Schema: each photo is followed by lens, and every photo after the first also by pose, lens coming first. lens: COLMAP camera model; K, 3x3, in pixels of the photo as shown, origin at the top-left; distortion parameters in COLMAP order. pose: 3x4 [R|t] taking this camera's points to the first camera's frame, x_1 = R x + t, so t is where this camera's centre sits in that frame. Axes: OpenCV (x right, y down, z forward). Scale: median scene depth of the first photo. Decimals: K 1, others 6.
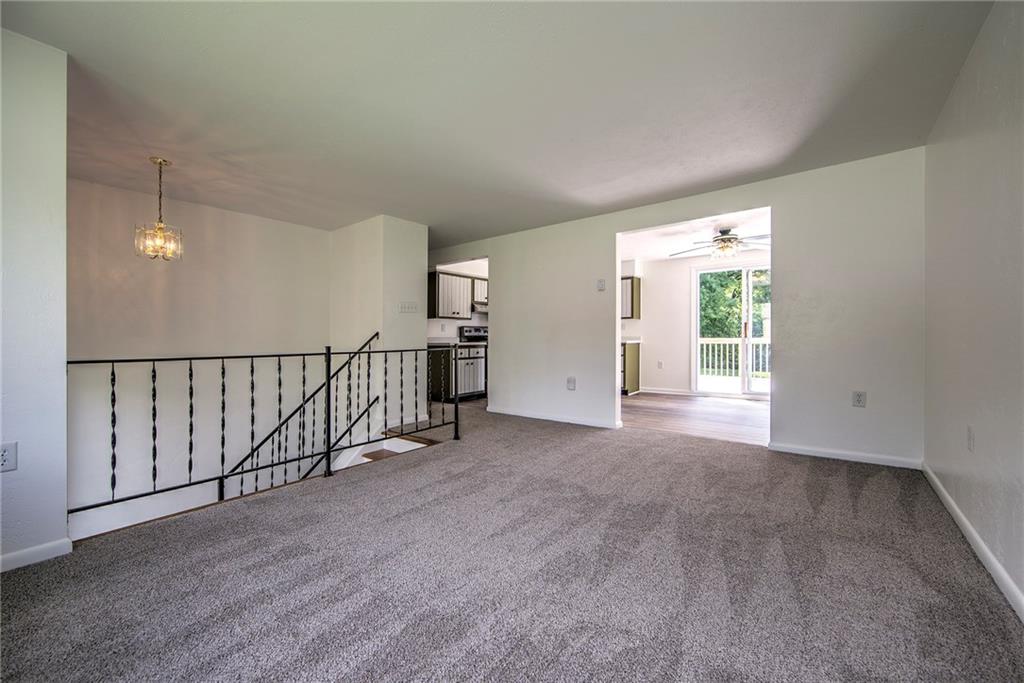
lens RADIAL K [[406.0, 0, 514.8], [0, 406.0, 346.7], [0, 0, 1]] dist [-0.004479, 0.000816]
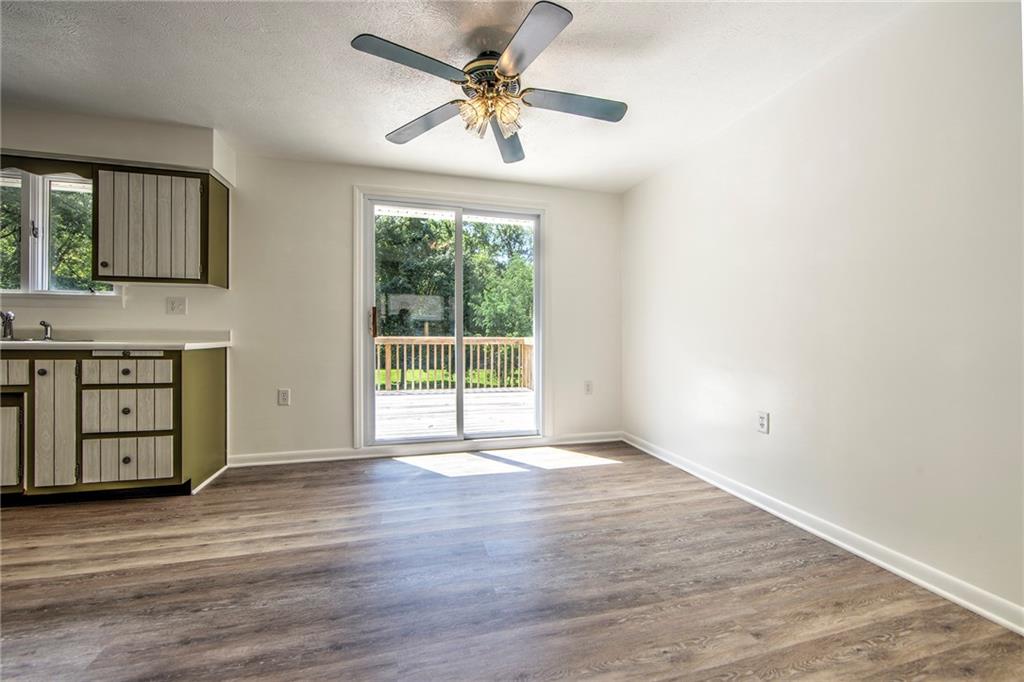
lens RADIAL K [[406.0, 0, 509.2], [0, 406.0, 342.2], [0, 0, 1]] dist [-0.004479, 0.000816]
pose [[0.600282, 0.001064, 0.799788, 0.164920], [0.006305, 0.999962, -0.006062, -0.010299], [-0.799764, 0.008681, 0.600252, 0.571669]]
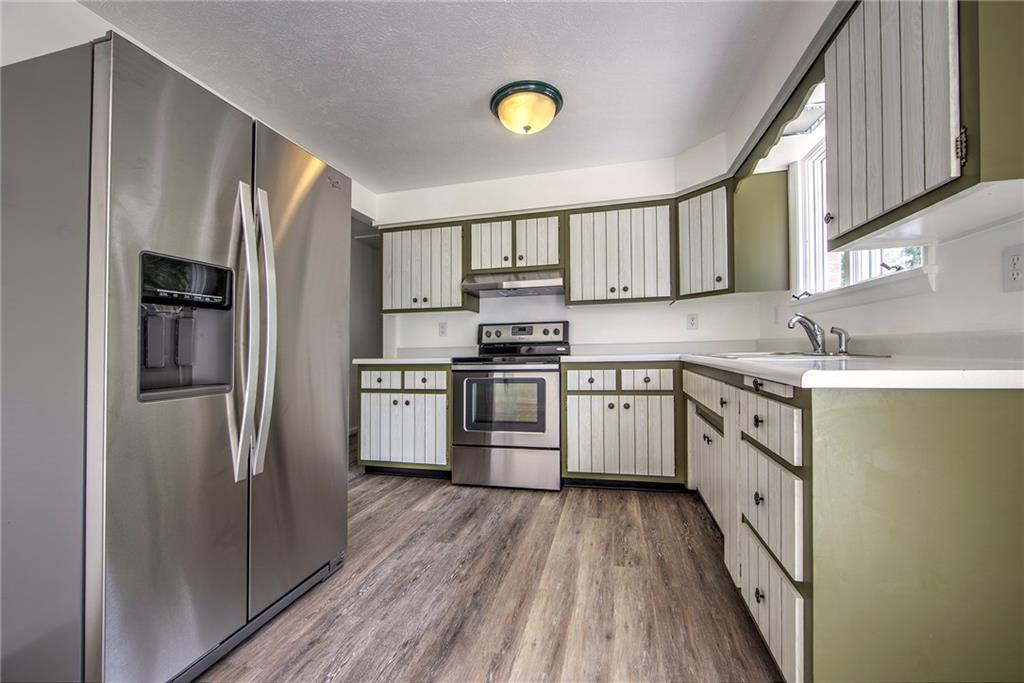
lens RADIAL K [[406.0, 0, 515.3], [0, 406.0, 343.1], [0, 0, 1]] dist [-0.004479, 0.000816]
pose [[0.417322, -0.012594, -0.908671, 0.354036], [-0.005265, 0.999854, -0.016276, -0.019662], [0.908743, 0.011577, 0.417195, 0.856228]]
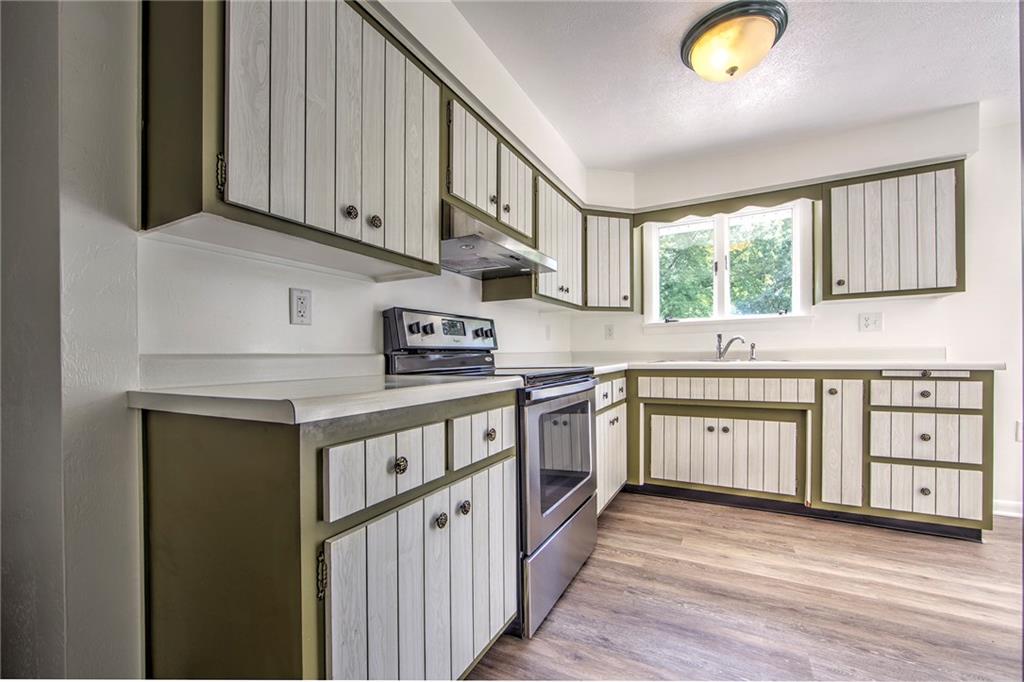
lens RADIAL K [[406.0, 0, 519.1], [0, 406.0, 363.7], [0, 0, 1]] dist [-0.004479, 0.000816]
pose [[0.984901, -0.013074, 0.172622, -0.103916], [0.013740, 0.999902, -0.002666, -0.015974], [-0.172570, 0.004998, 0.984985, 0.775834]]
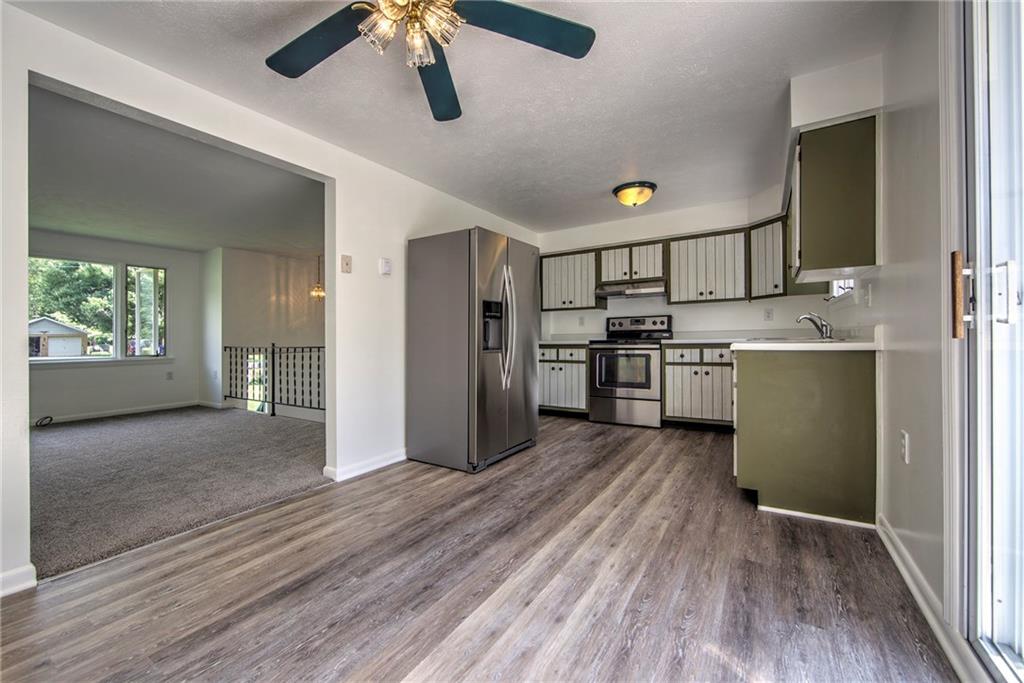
lens RADIAL K [[406.0, 0, 520.4], [0, 406.0, 330.6], [0, 0, 1]] dist [-0.004479, 0.000816]
pose [[0.124631, -0.008244, -0.992169, 0.588319], [-0.007008, 0.999933, -0.009189, -0.020012], [0.992178, 0.008098, 0.124565, 0.777812]]
